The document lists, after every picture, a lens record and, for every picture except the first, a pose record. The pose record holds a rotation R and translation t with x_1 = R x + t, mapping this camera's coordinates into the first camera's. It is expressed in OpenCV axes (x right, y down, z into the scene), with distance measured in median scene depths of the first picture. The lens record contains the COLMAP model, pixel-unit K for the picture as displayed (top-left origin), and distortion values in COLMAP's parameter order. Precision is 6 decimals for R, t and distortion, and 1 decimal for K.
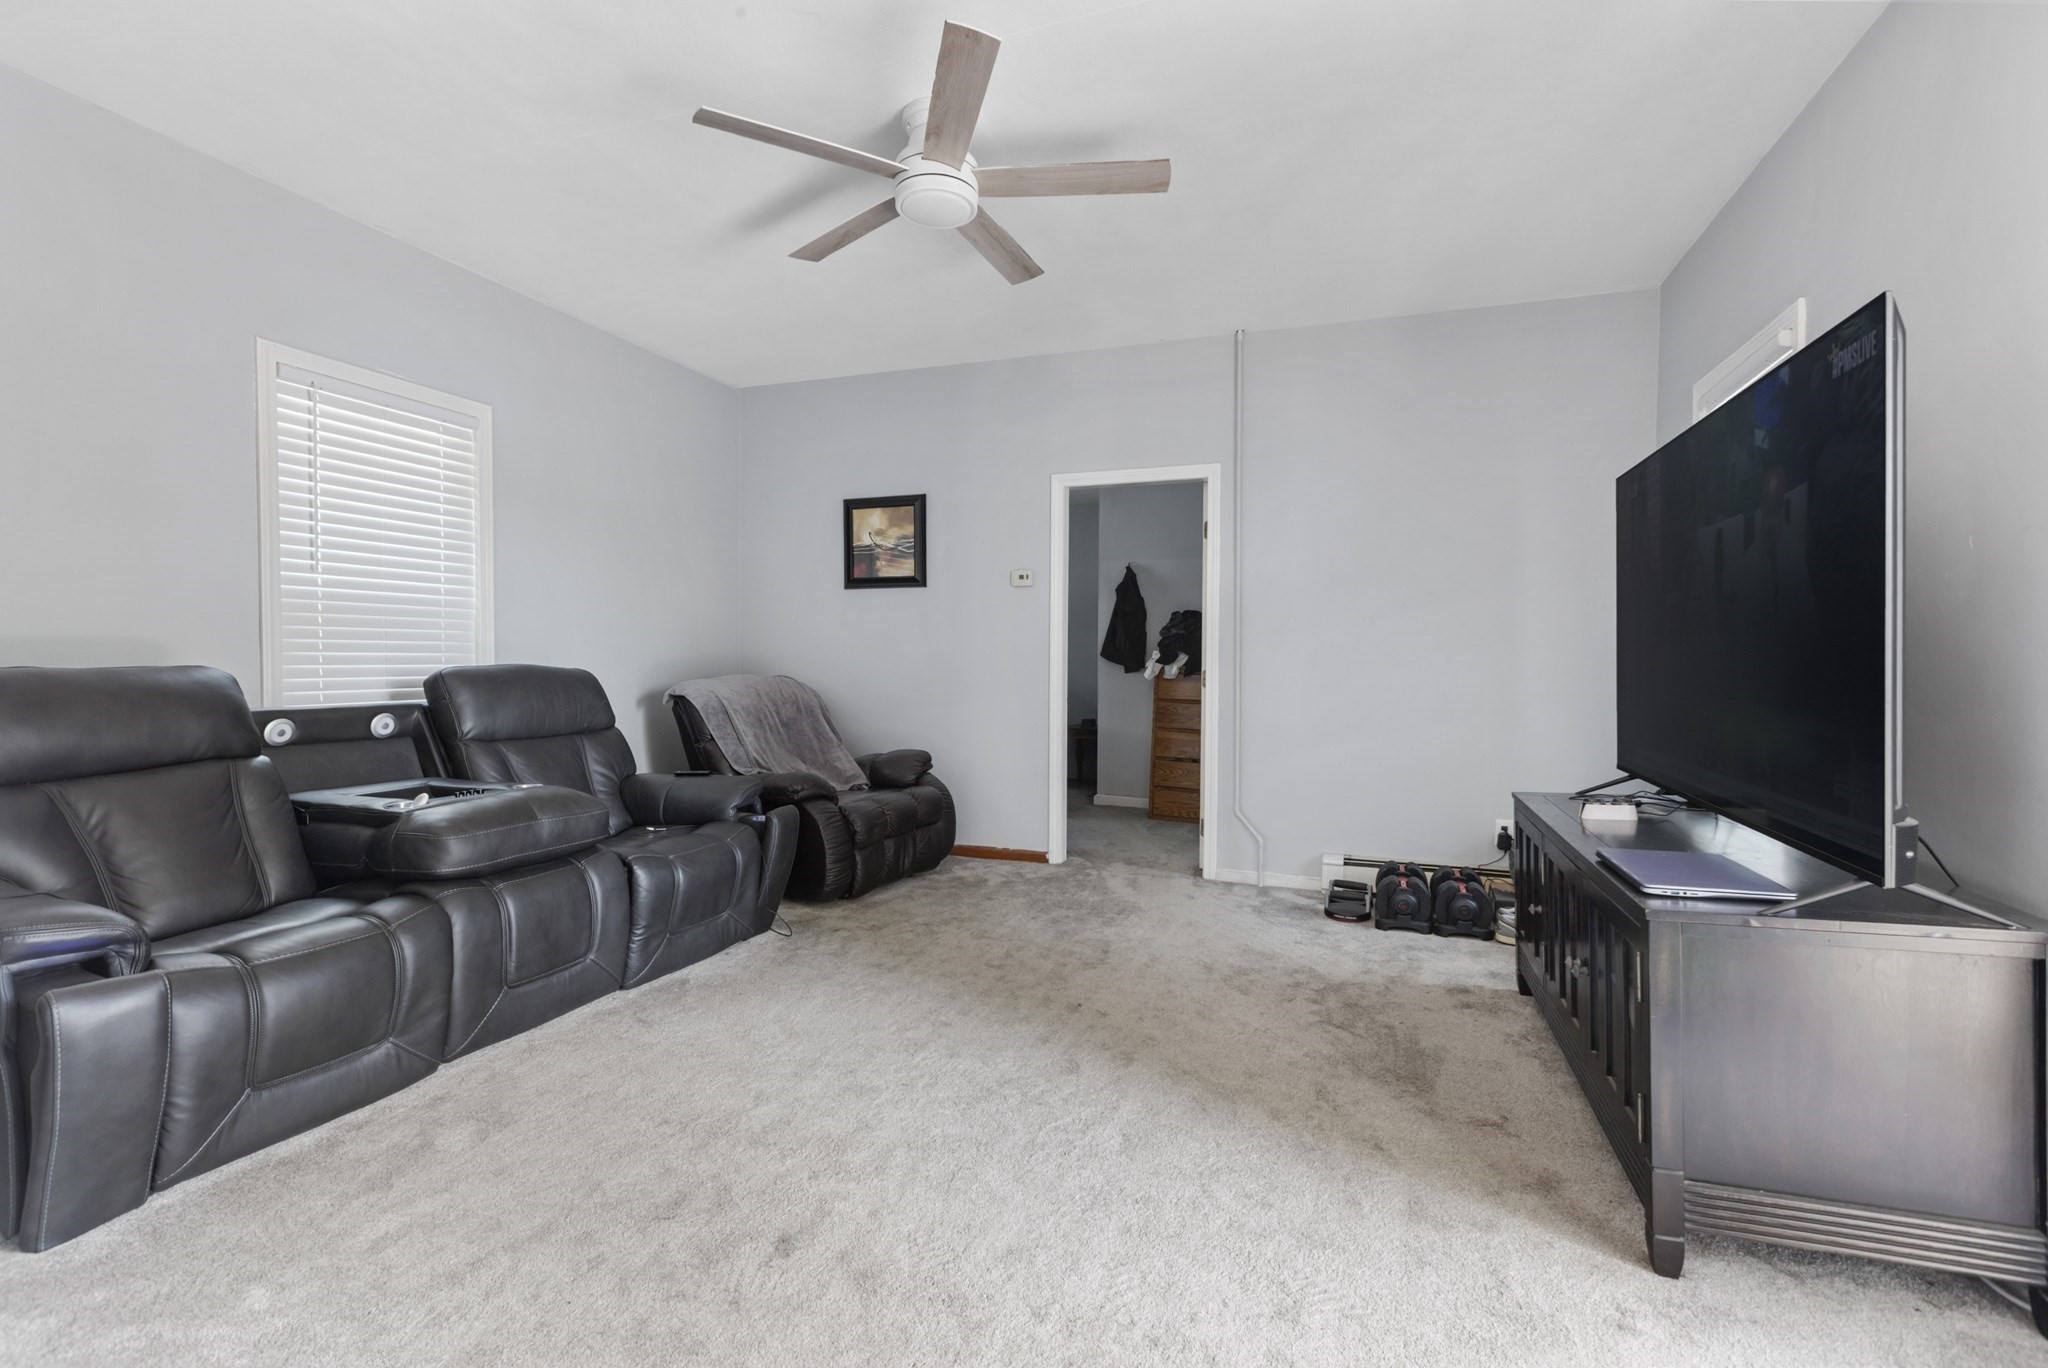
lens RADIAL K [[911.9, 0, 1022.6], [0, 911.9, 677.2], [0, 0, 1]] dist [0.001178, -0.000251]
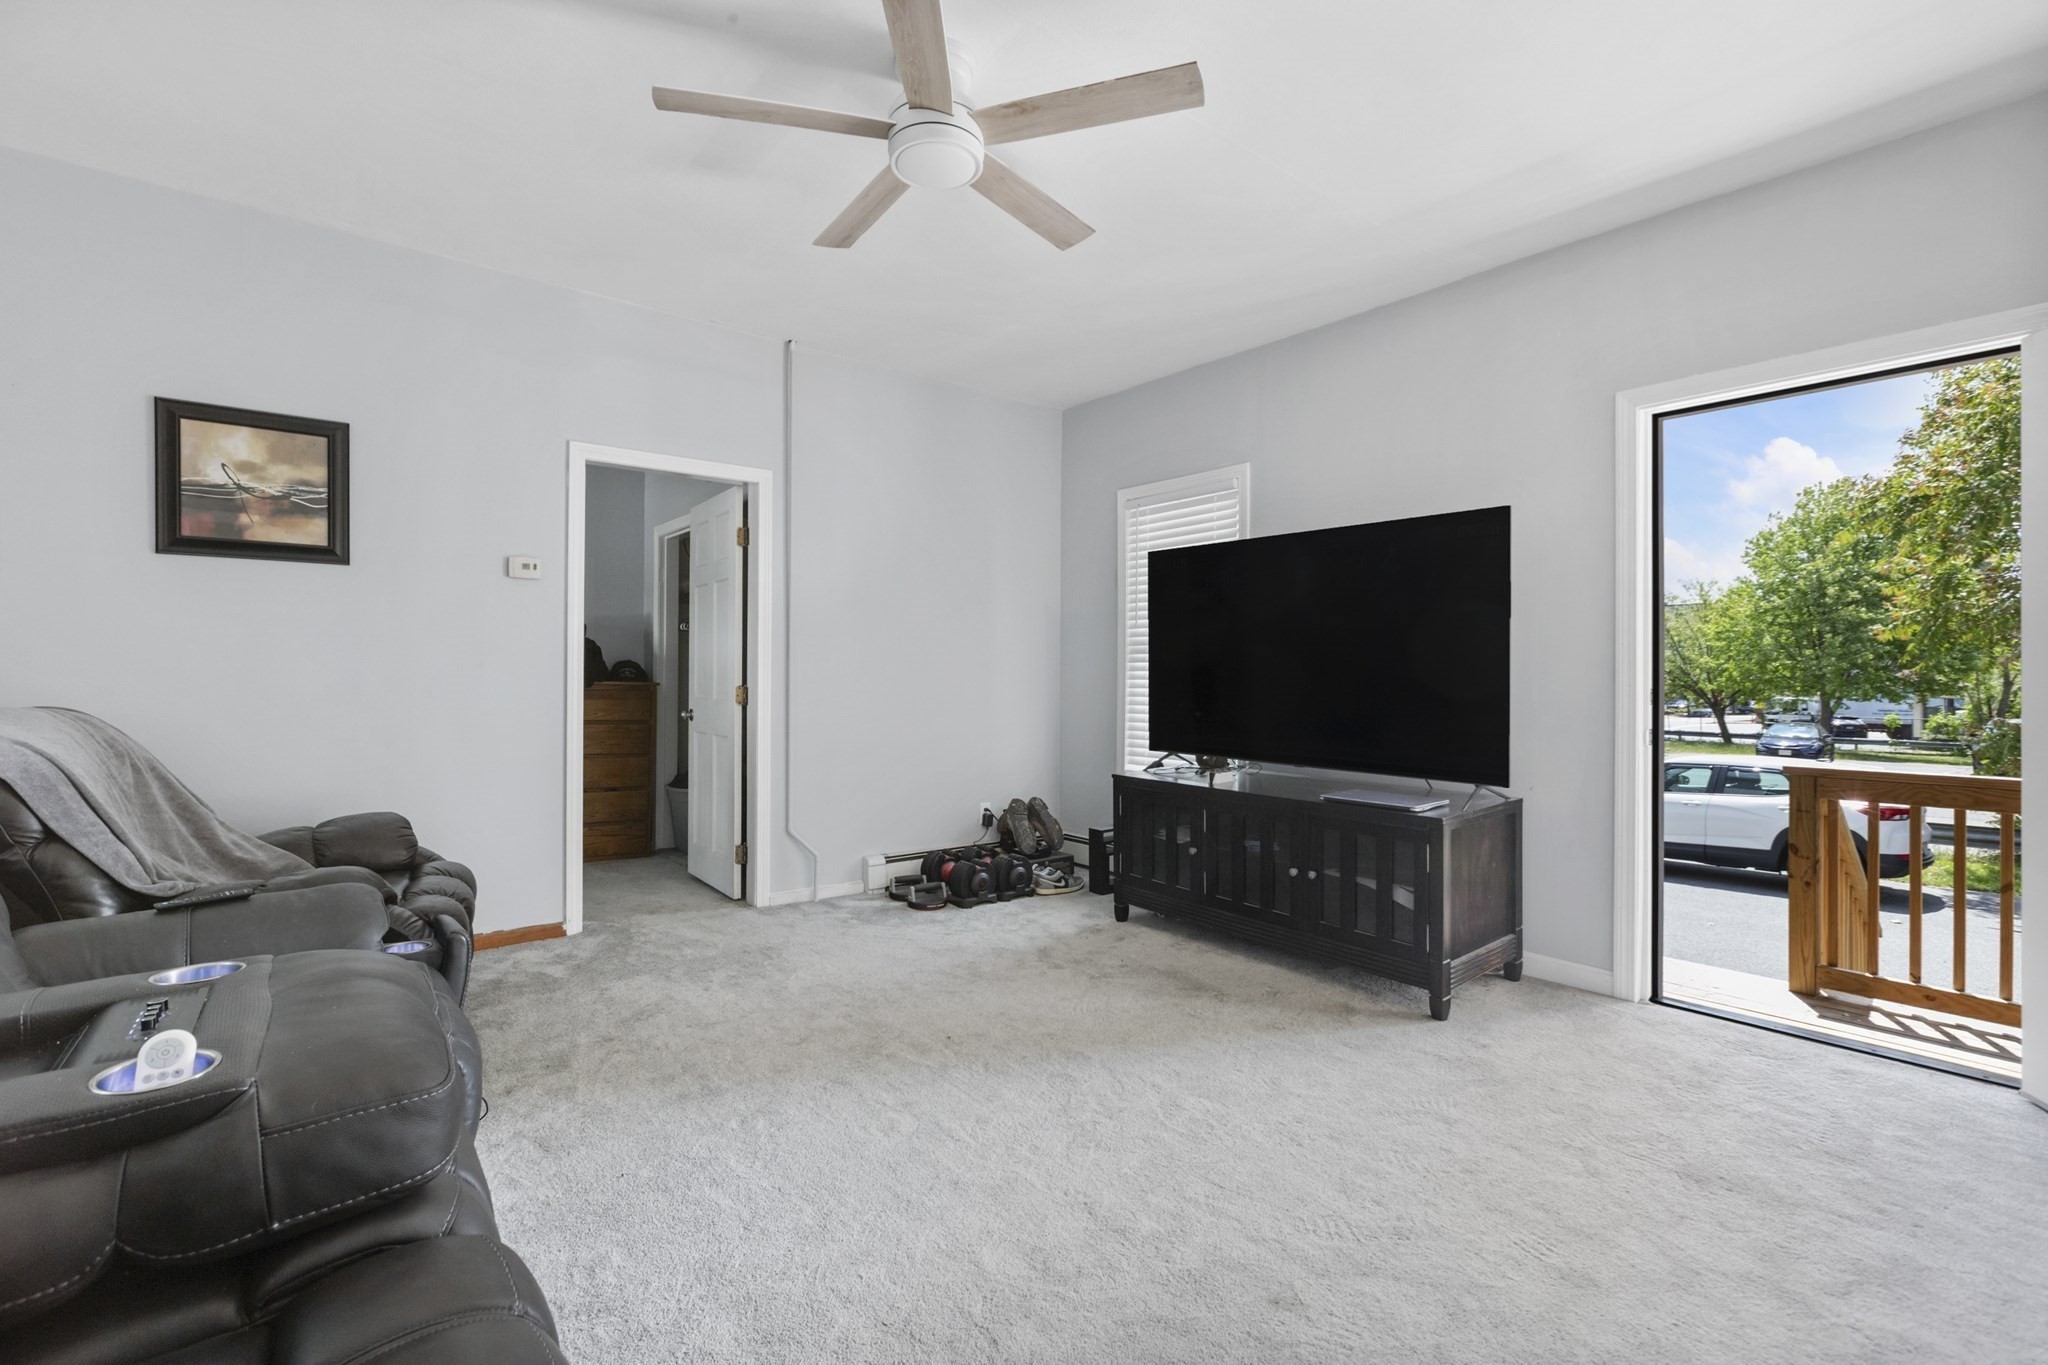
lens RADIAL K [[911.9, 0, 1014.0], [0, 911.9, 676.7], [0, 0, 1]] dist [0.001178, -0.000251]
pose [[0.524631, -0.005565, 0.851311, -0.594317], [0.013391, 0.999909, -0.001715, -0.015591], [-0.851224, 0.012299, 0.524658, 0.357582]]
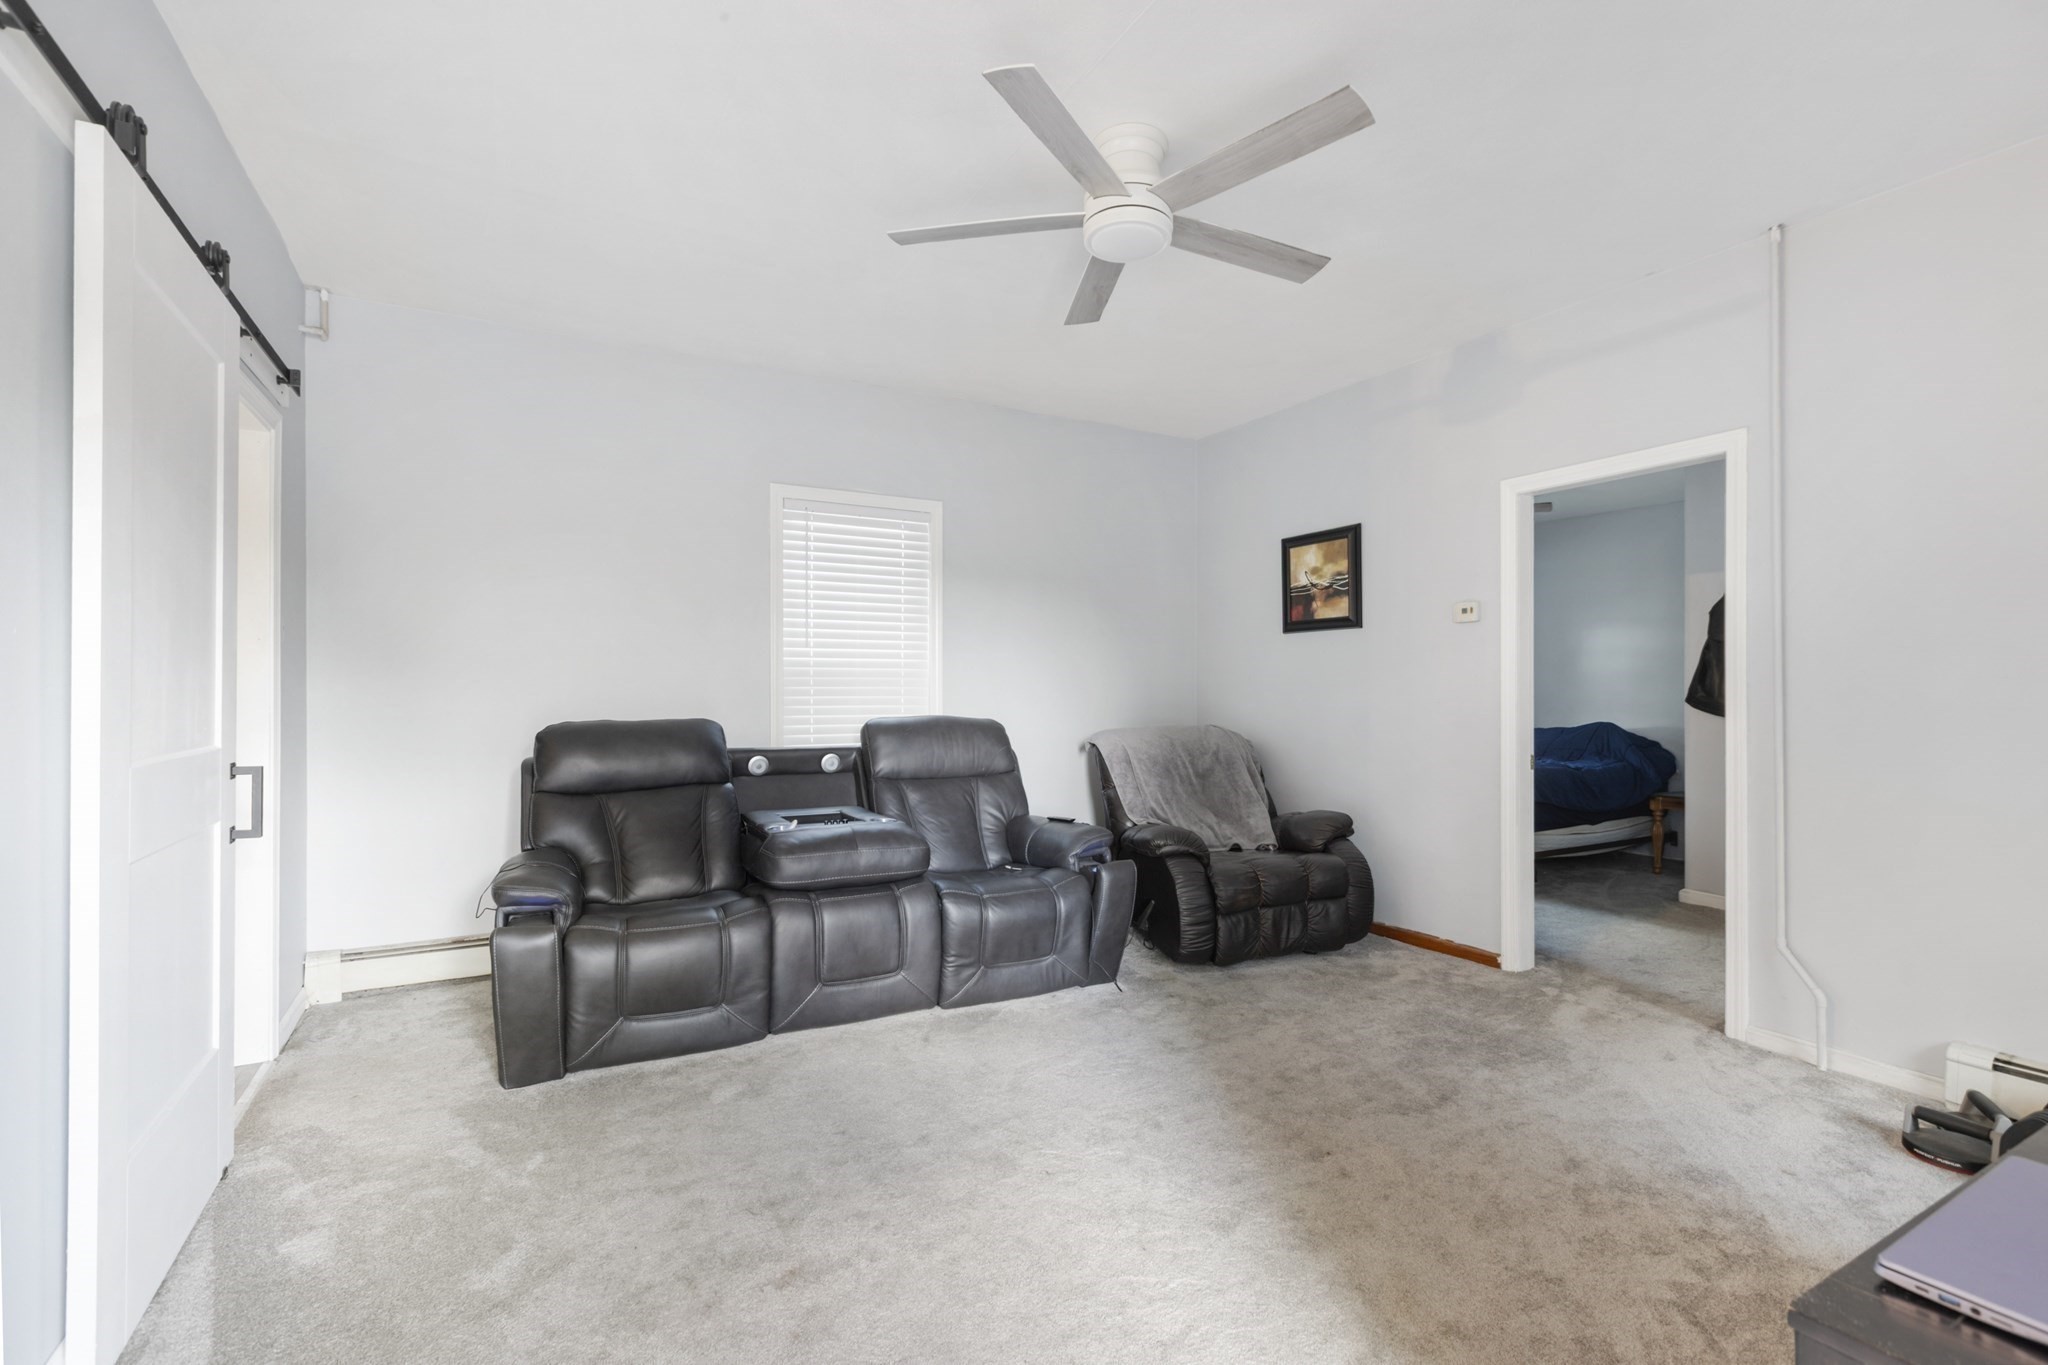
lens RADIAL K [[911.9, 0, 1025.2], [0, 911.9, 688.9], [0, 0, 1]] dist [0.001178, -0.000251]
pose [[0.757935, -0.005957, -0.652303, 0.320045], [-0.010535, 0.999716, -0.021370, -0.024734], [0.652245, 0.023069, 0.757657, 0.171429]]
